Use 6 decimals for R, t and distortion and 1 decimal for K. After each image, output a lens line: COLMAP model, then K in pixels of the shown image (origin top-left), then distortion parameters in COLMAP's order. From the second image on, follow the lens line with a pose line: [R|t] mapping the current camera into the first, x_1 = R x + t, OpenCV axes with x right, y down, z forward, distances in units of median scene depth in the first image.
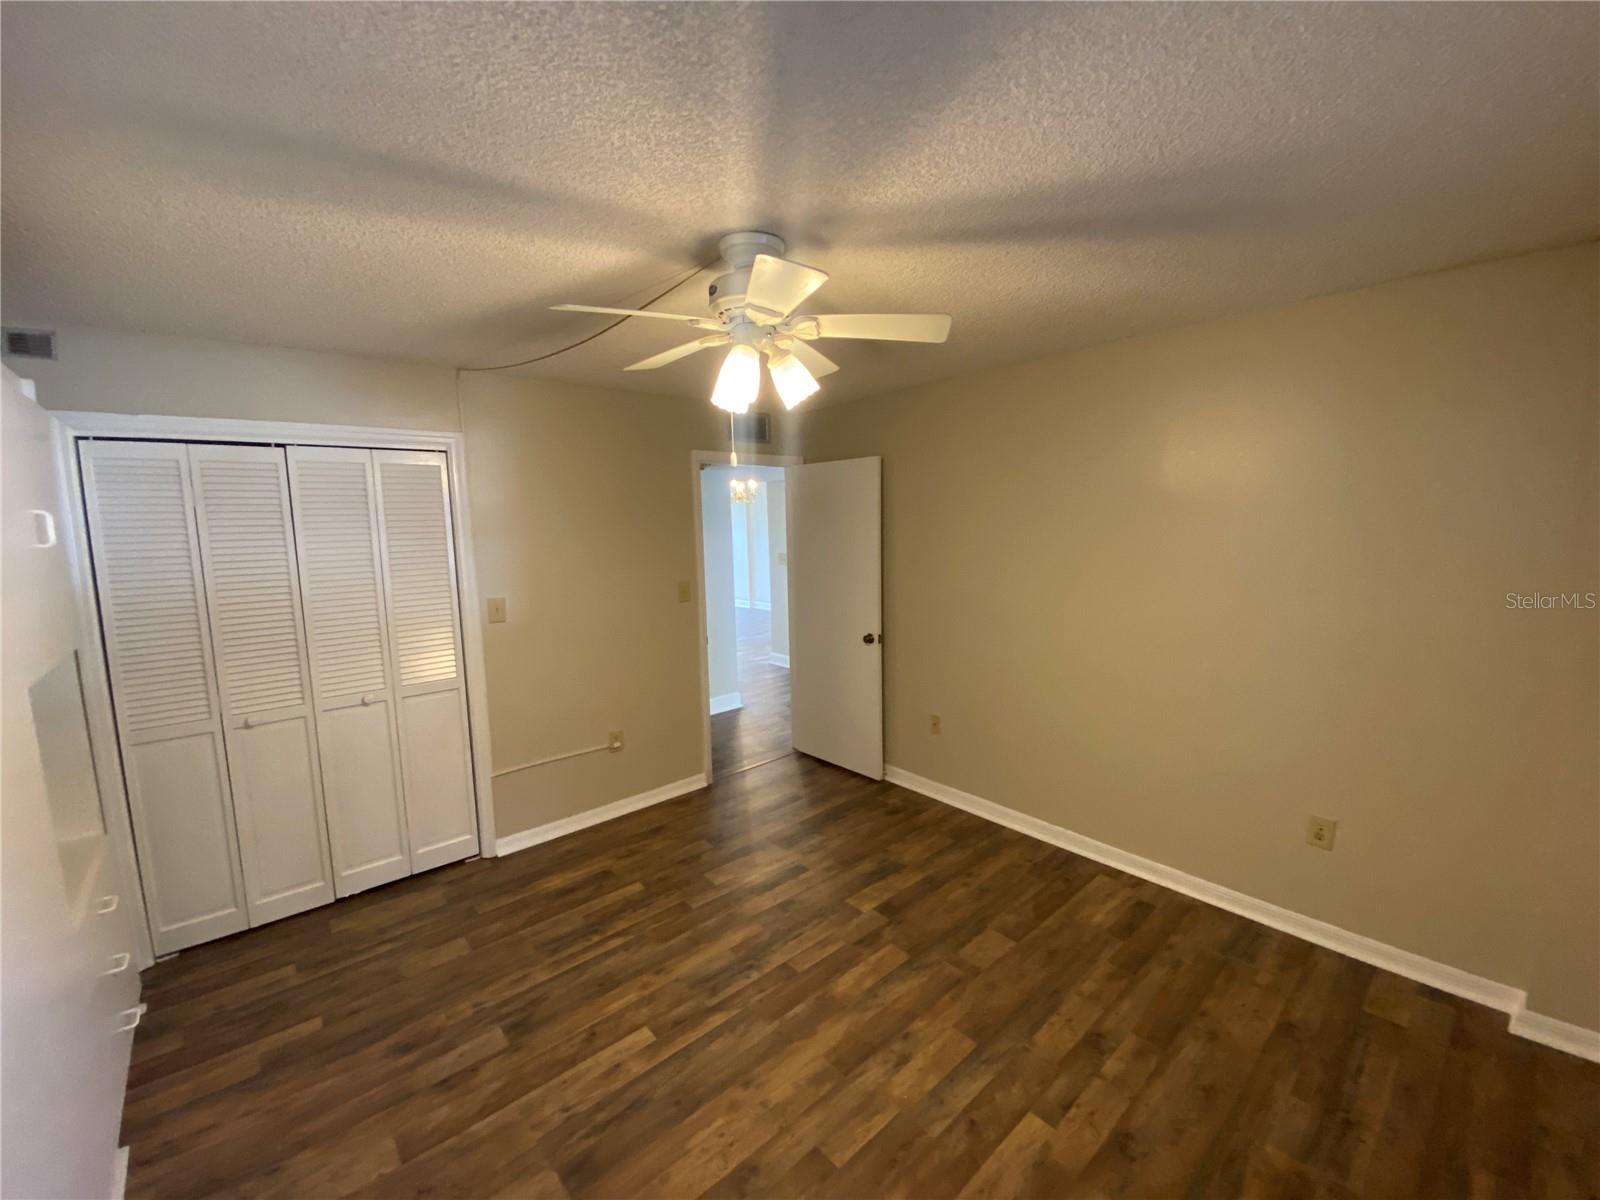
lens RADIAL K [[644.7, 0, 796.8], [0, 644.7, 598.1], [0, 0, 1]] dist [0.013721, -0.018708]
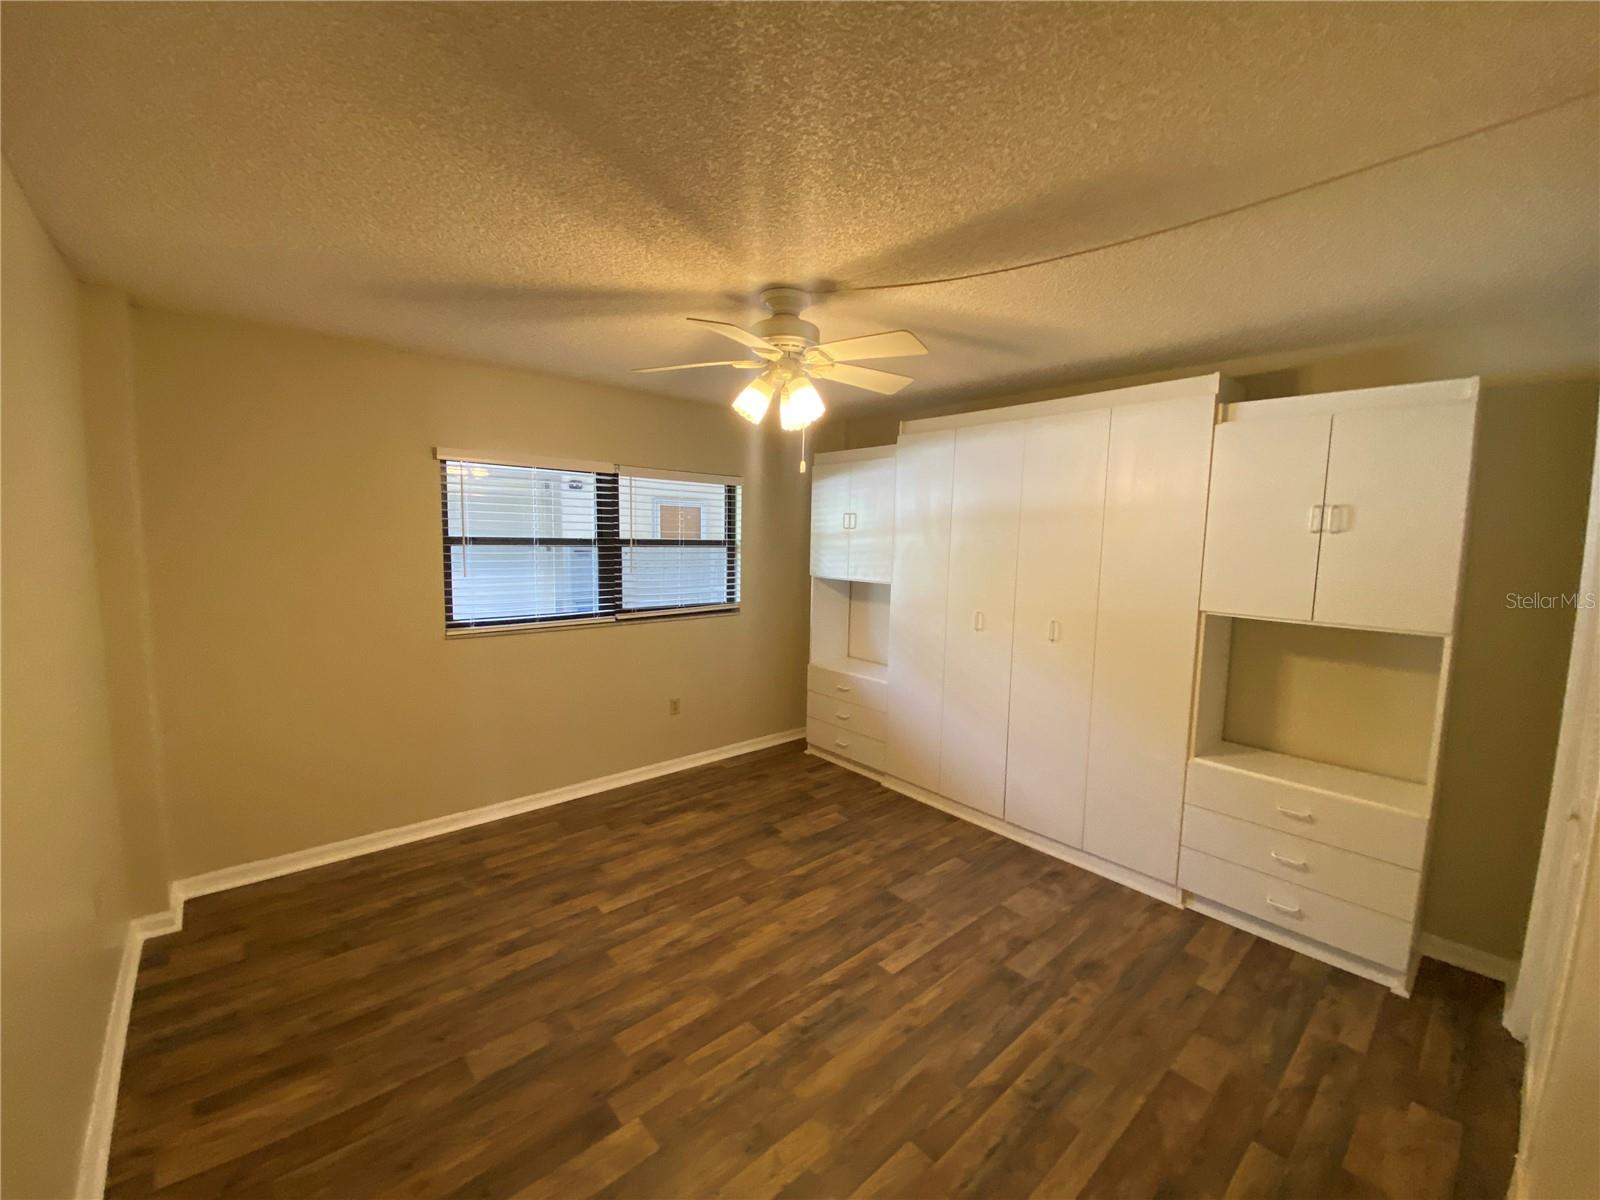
lens RADIAL K [[644.7, 0, 796.8], [0, 644.7, 598.1], [0, 0, 1]] dist [0.013721, -0.018708]
pose [[-0.999968, 0.001604, -0.007802, -0.060418], [-0.000187, 0.974513, 0.224333, -0.199364], [0.007963, 0.224327, -0.974481, 1.844079]]
